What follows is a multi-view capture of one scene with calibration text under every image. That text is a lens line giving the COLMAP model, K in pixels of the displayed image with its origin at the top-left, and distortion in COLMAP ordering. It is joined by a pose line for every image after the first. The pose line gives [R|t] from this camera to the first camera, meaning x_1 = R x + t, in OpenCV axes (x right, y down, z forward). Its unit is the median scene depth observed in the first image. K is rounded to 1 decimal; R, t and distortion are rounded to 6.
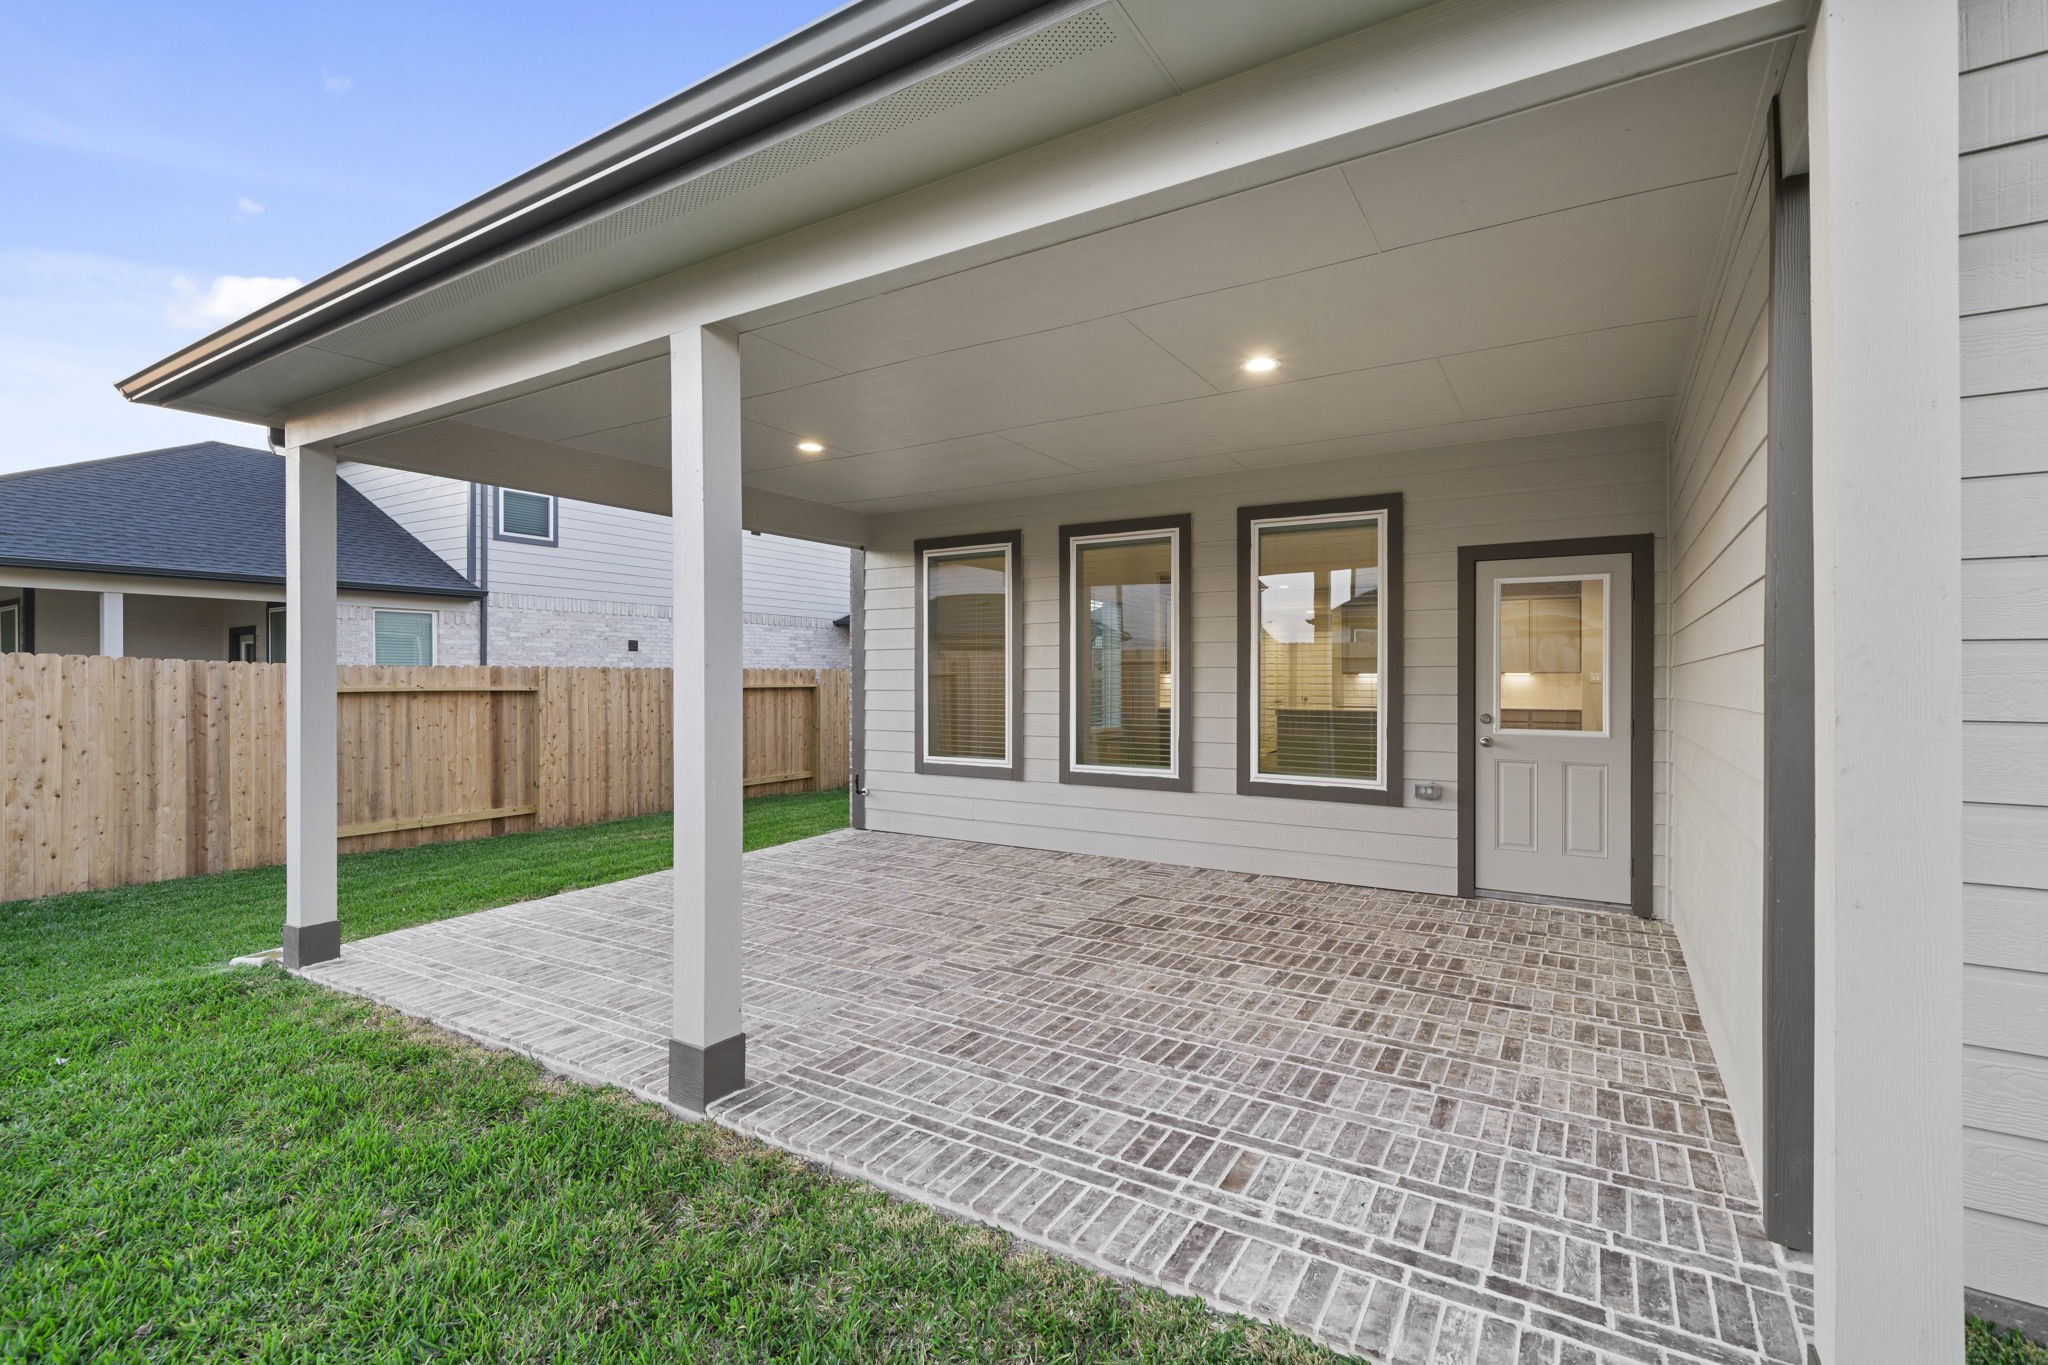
lens RADIAL K [[943.5, 0, 1025.0], [0, 943.5, 680.9], [0, 0, 1]] dist [0.005162, 0.000187]
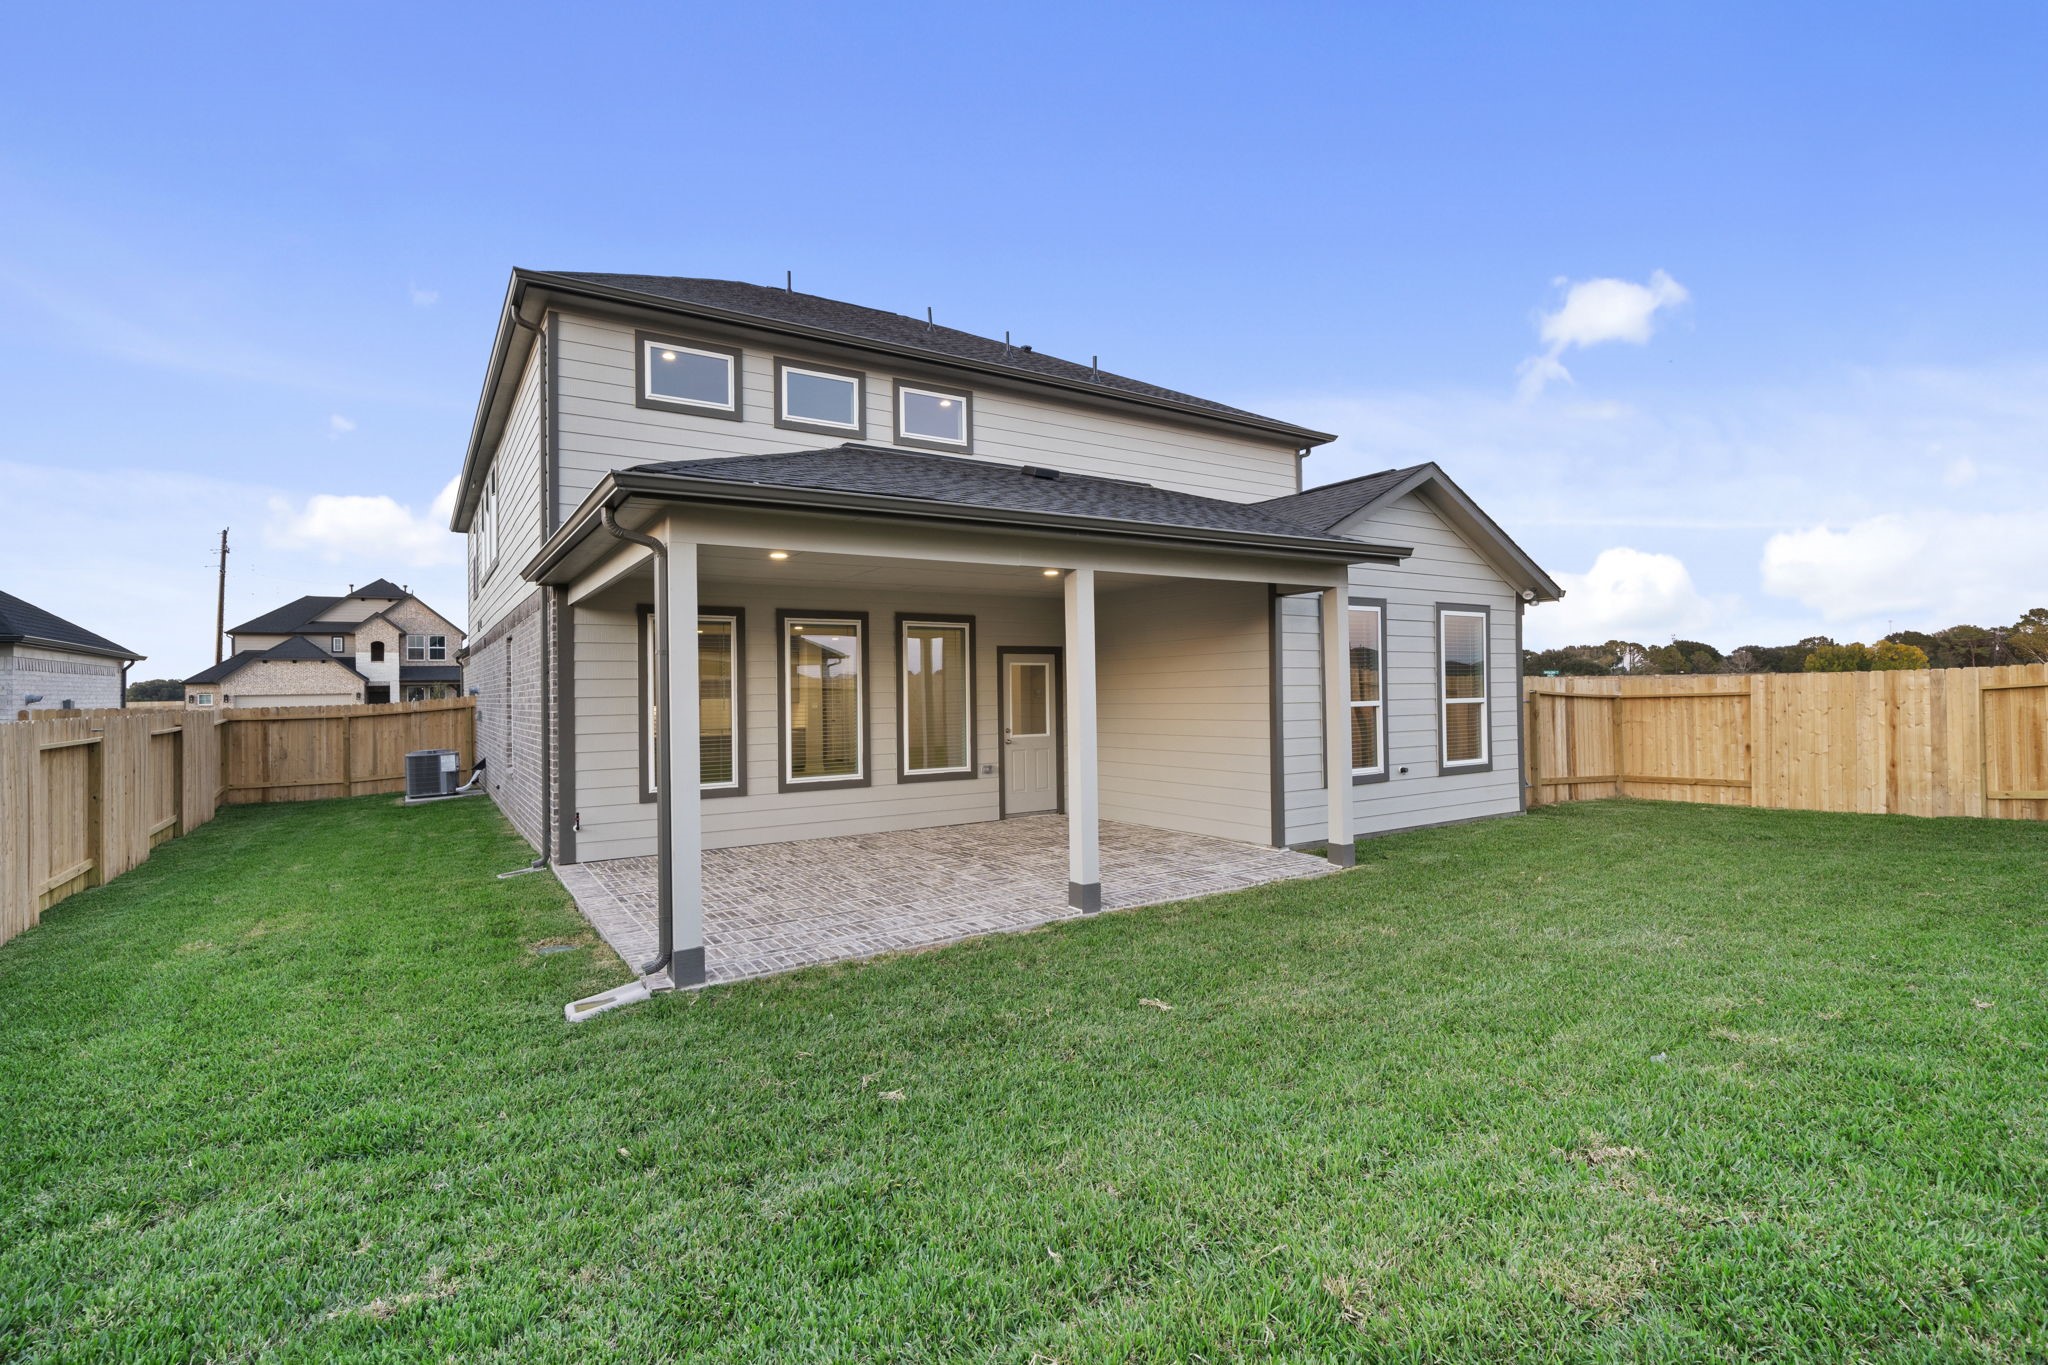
lens RADIAL K [[943.5, 0, 1026.3], [0, 943.5, 681.2], [0, 0, 1]] dist [0.005162, 0.000187]
pose [[0.431760, 0.000003, 0.901989, -1.290357], [0.017806, 0.999805, -0.008526, -0.046640], [-0.901813, 0.019742, 0.431676, 0.079129]]
